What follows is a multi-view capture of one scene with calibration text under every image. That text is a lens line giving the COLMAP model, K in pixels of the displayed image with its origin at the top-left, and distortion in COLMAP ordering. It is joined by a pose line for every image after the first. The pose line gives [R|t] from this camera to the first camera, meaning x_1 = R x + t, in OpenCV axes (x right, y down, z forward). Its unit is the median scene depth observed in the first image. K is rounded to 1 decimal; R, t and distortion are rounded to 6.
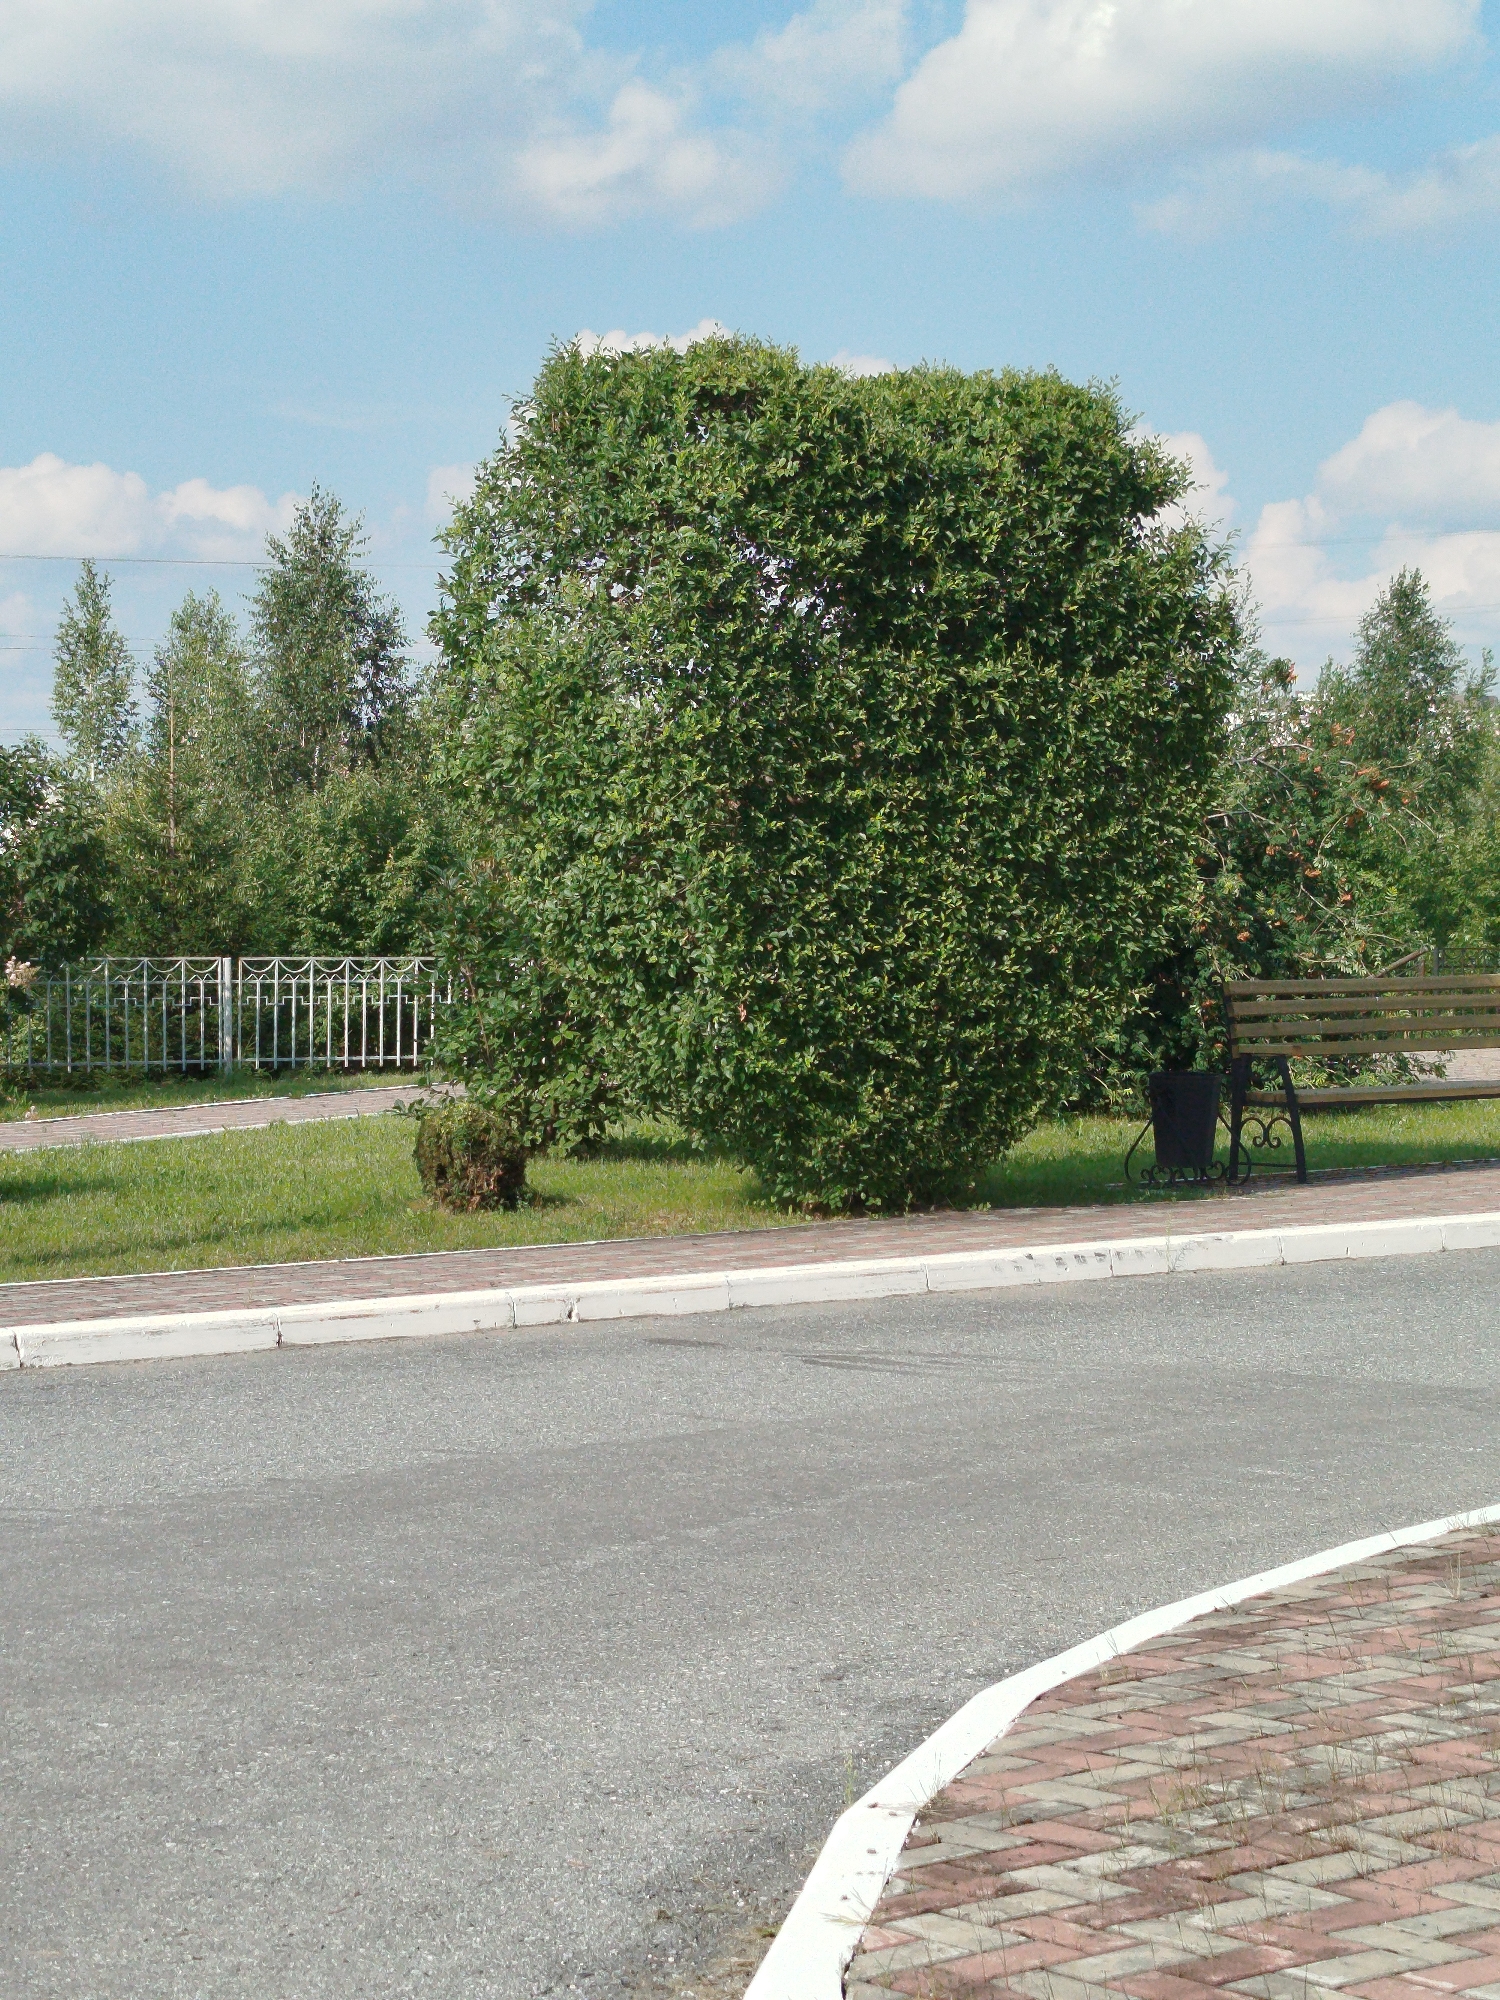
lens RADIAL K [[4181.5, 0, 750.0], [0, 4181.5, 1000.0], [0, 0, 1]] dist [0.025308, -0.011957]
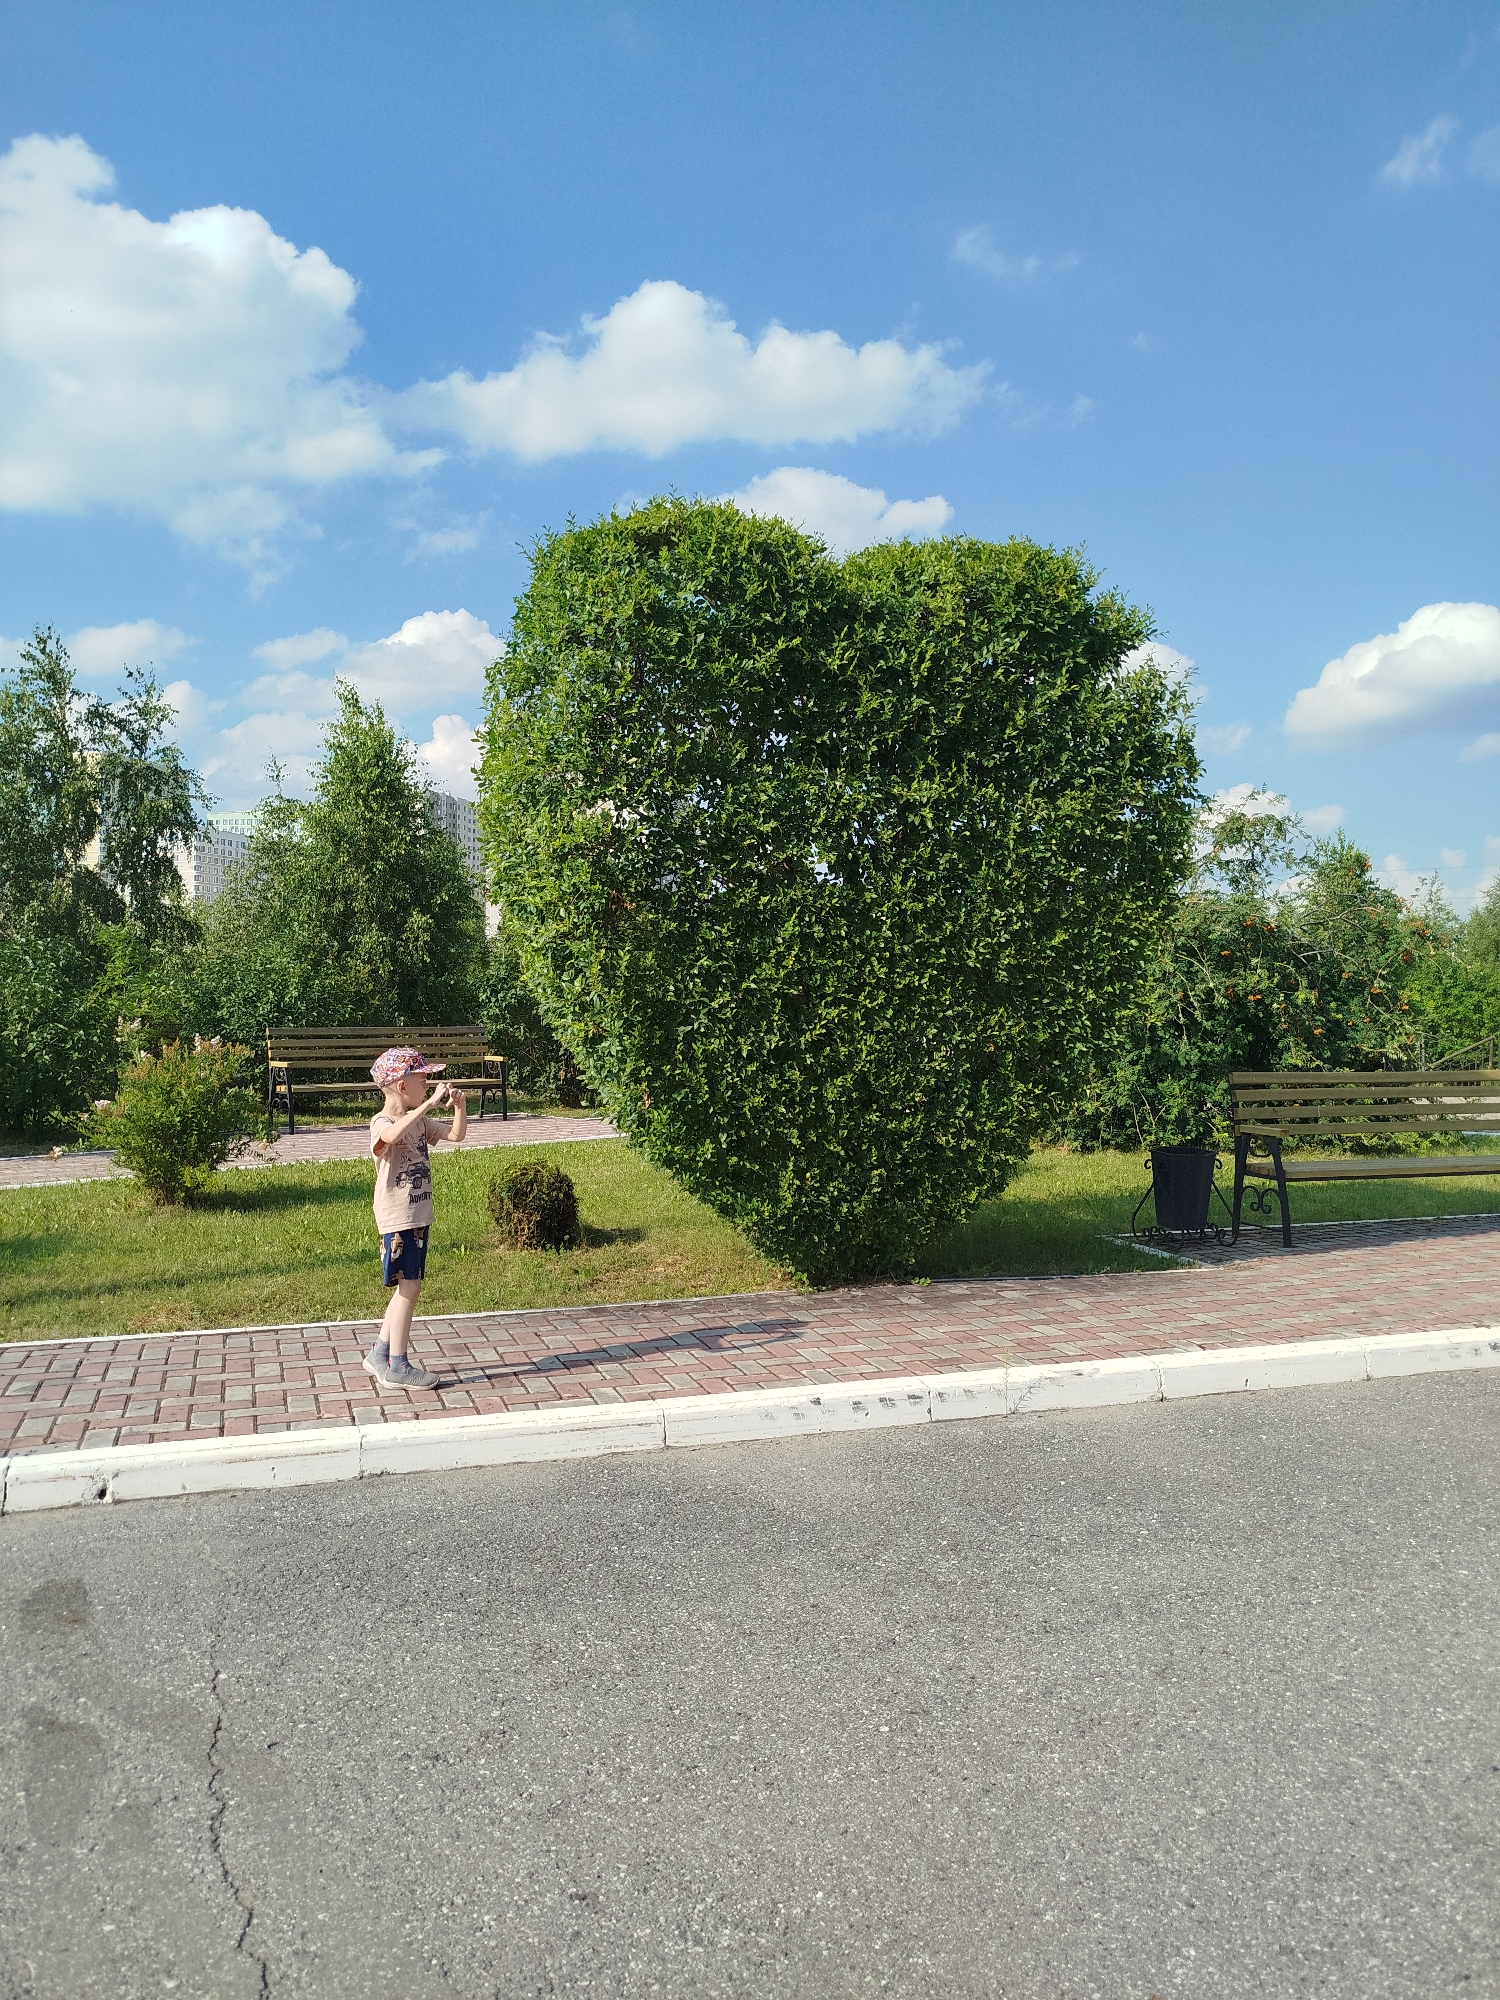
lens RADIAL K [[1396.7, 0, 749.7], [0, 1396.7, 987.2], [0, 0, 1]] dist [0.010115, 0.001356]
pose [[0.938509, 0.013814, -0.344979, 0.138347], [-0.025468, 0.999247, -0.029271, -0.015611], [0.344315, 0.036257, 0.938154, 0.637490]]
